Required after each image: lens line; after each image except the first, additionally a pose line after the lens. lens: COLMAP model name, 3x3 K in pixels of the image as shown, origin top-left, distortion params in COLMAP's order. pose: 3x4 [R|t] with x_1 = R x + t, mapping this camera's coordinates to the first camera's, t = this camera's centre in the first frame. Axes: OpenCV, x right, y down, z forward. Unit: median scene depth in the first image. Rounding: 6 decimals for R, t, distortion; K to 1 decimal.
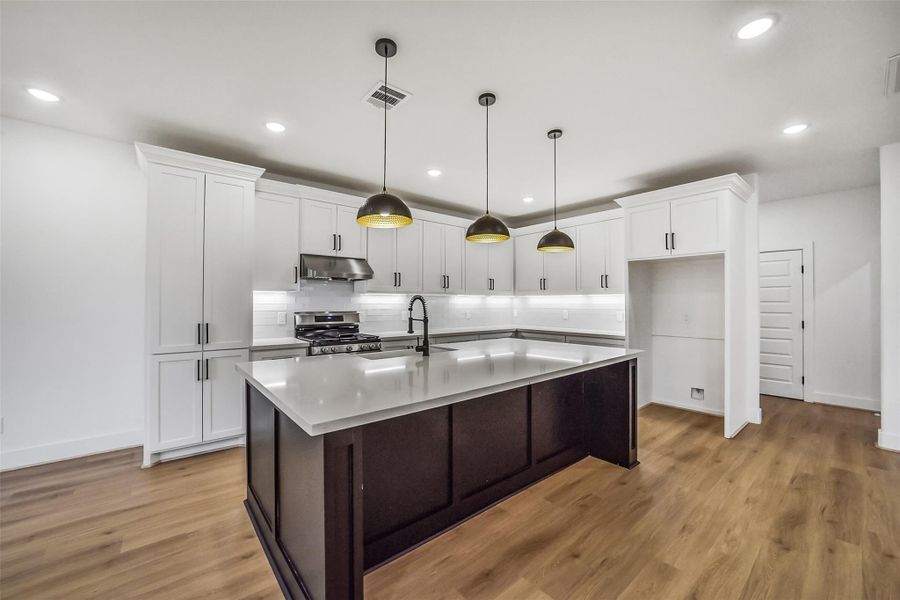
lens RADIAL K [[353.7, 0, 450.0], [0, 353.7, 300.0], [0, 0, 1]] dist [-0.026830, 0.000101]
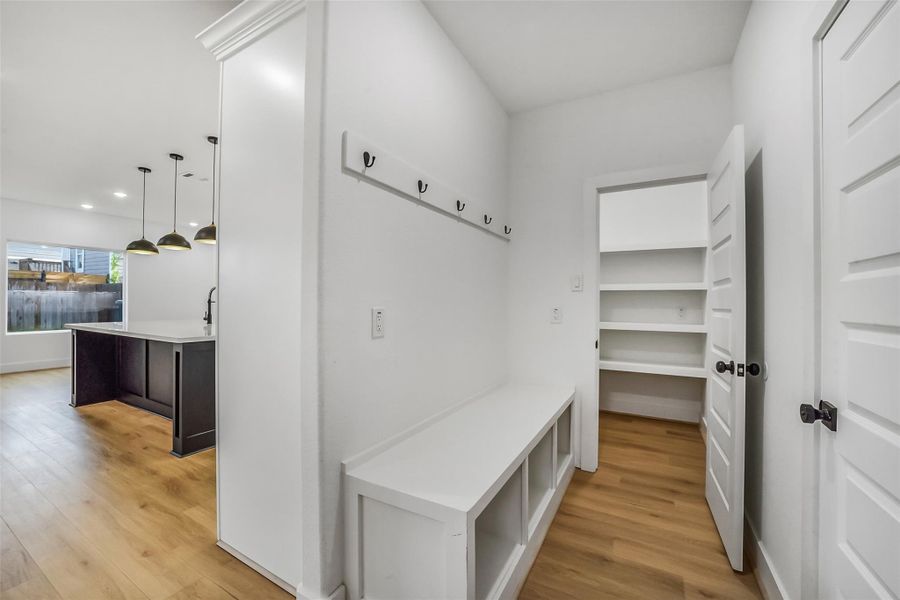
lens RADIAL K [[353.7, 0, 450.0], [0, 353.7, 300.0], [0, 0, 1]] dist [-0.026830, 0.000101]
pose [[0.363226, 0.005487, -0.931685, 1.691021], [-0.006032, 0.999976, 0.003537, 0.034886], [0.931681, 0.004335, 0.363251, 1.354480]]
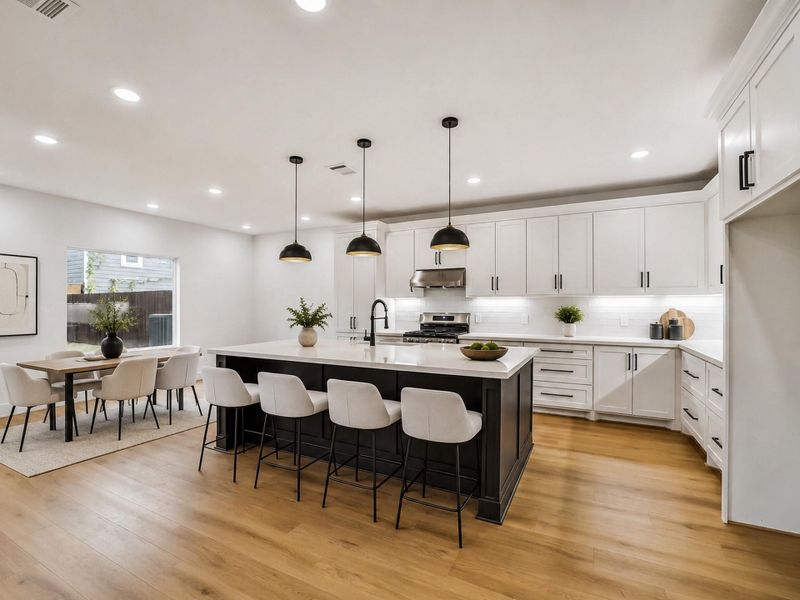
lens RADIAL K [[367.2, 0, 400.0], [0, 367.2, 300.0], [0, 0, 1]] dist [-0.041053, 0.000239]
pose [[0.389918, -0.013450, -0.920751, 1.171926], [0.003980, 0.999909, -0.012920, 0.005981], [0.920841, 0.001373, 0.389936, 0.522732]]
